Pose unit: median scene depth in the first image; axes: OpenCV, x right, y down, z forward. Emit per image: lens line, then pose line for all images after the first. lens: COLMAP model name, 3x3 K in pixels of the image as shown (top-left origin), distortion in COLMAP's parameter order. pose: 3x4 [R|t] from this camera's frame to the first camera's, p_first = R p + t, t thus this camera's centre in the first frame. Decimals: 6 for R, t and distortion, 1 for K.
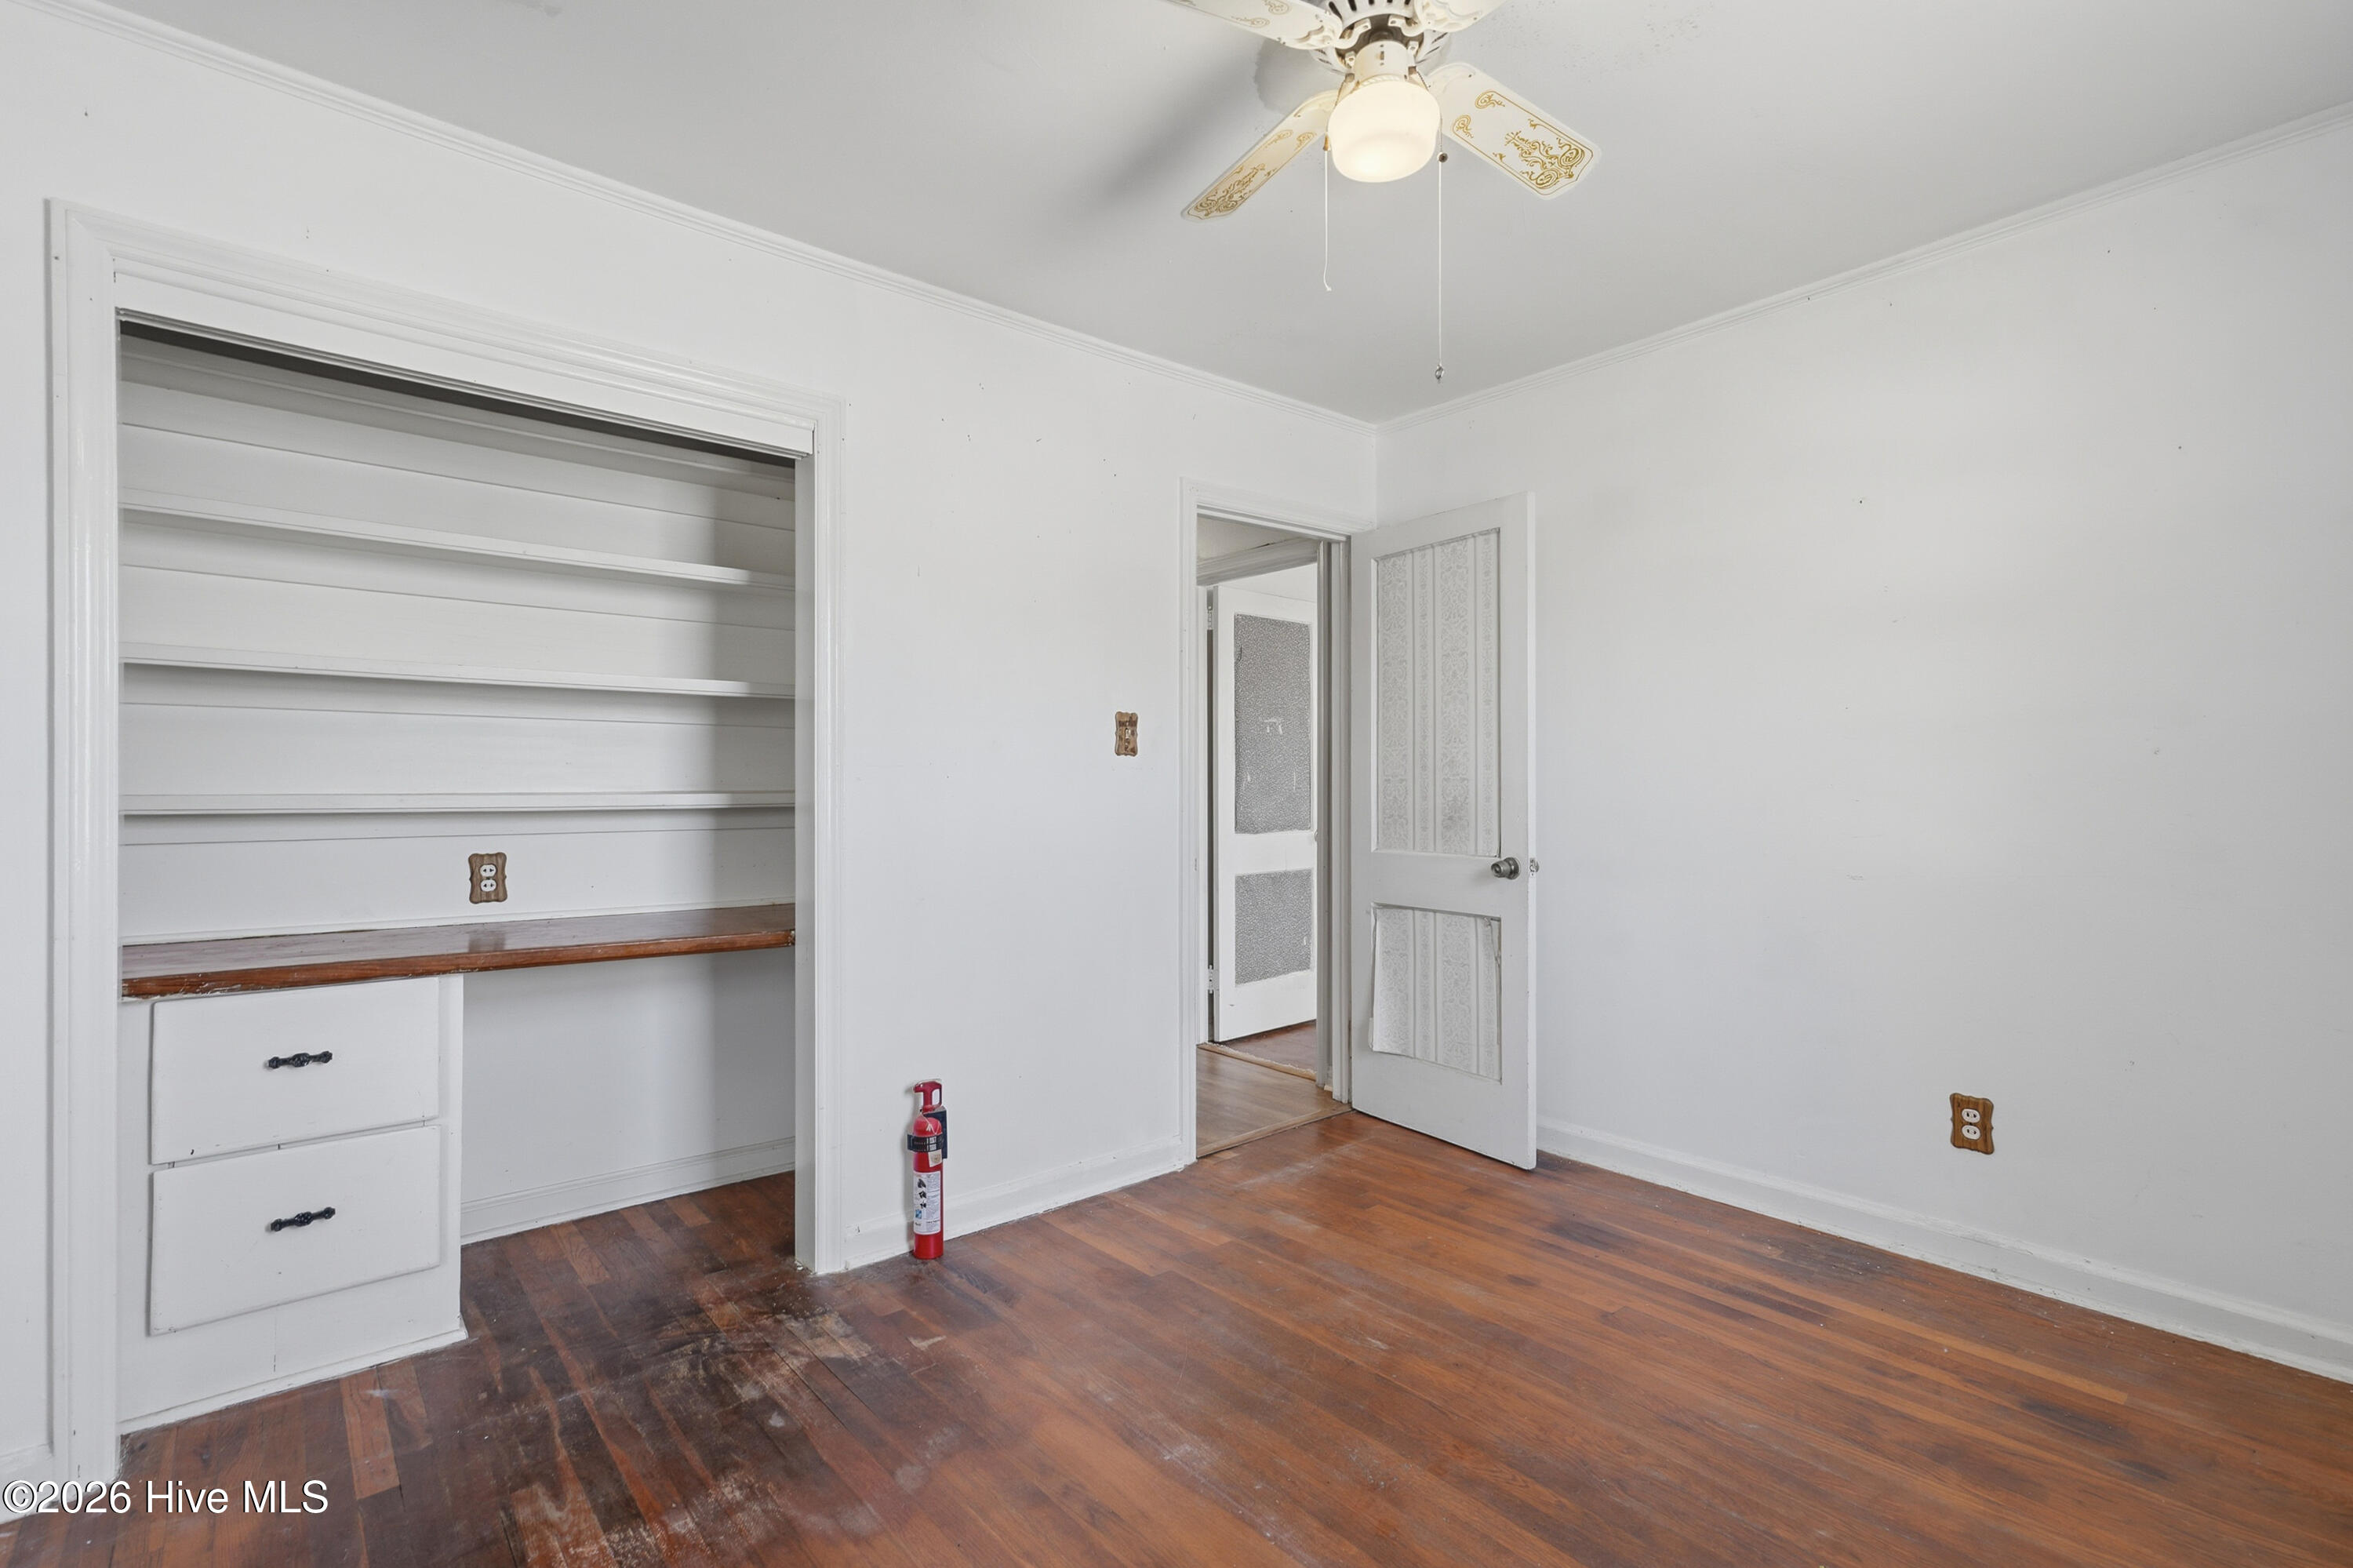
lens RADIAL K [[1134.5, 0, 1186.0], [0, 1134.5, 784.9], [0, 0, 1]] dist [0.000269, 0.000024]
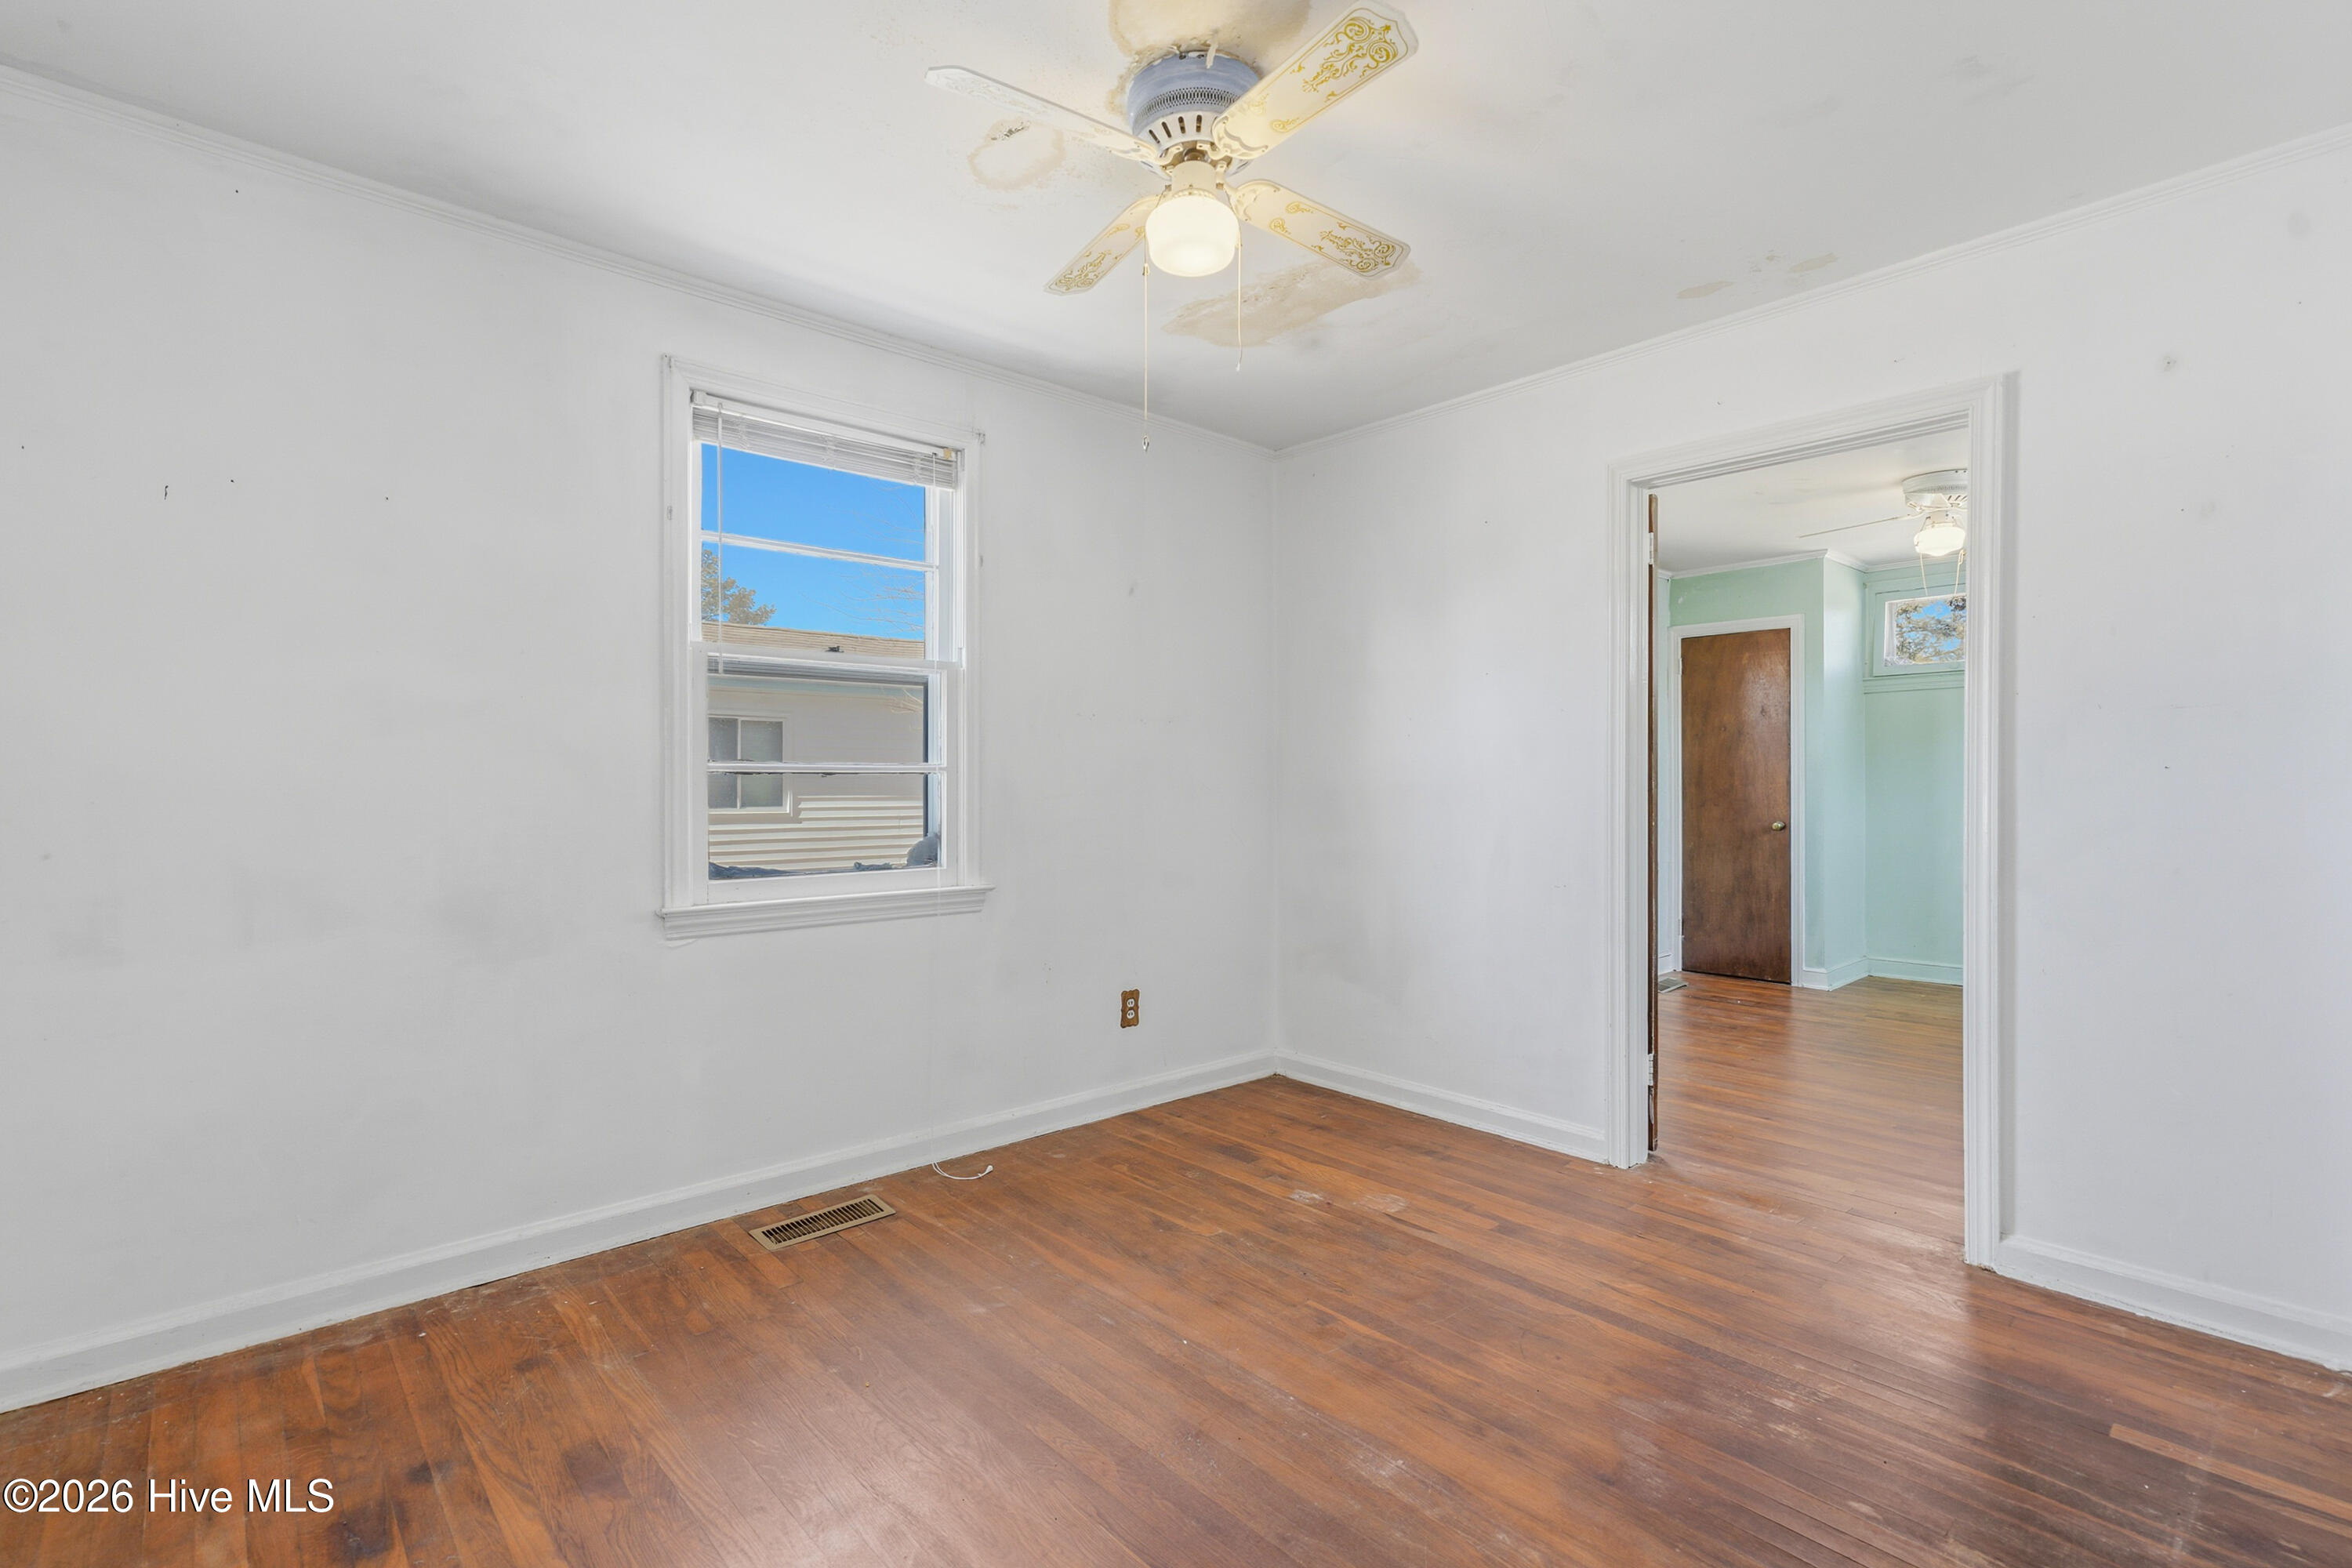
lens RADIAL K [[1134.0, 0, 1185.5], [0, 1134.0, 784.9], [0, 0, 1]] dist [0.000269, 0.000024]
pose [[-0.999243, 0.005491, -0.038511, 0.213824], [0.005195, 0.999956, 0.007770, -0.006524], [0.038552, 0.007565, -0.999228, 2.056443]]
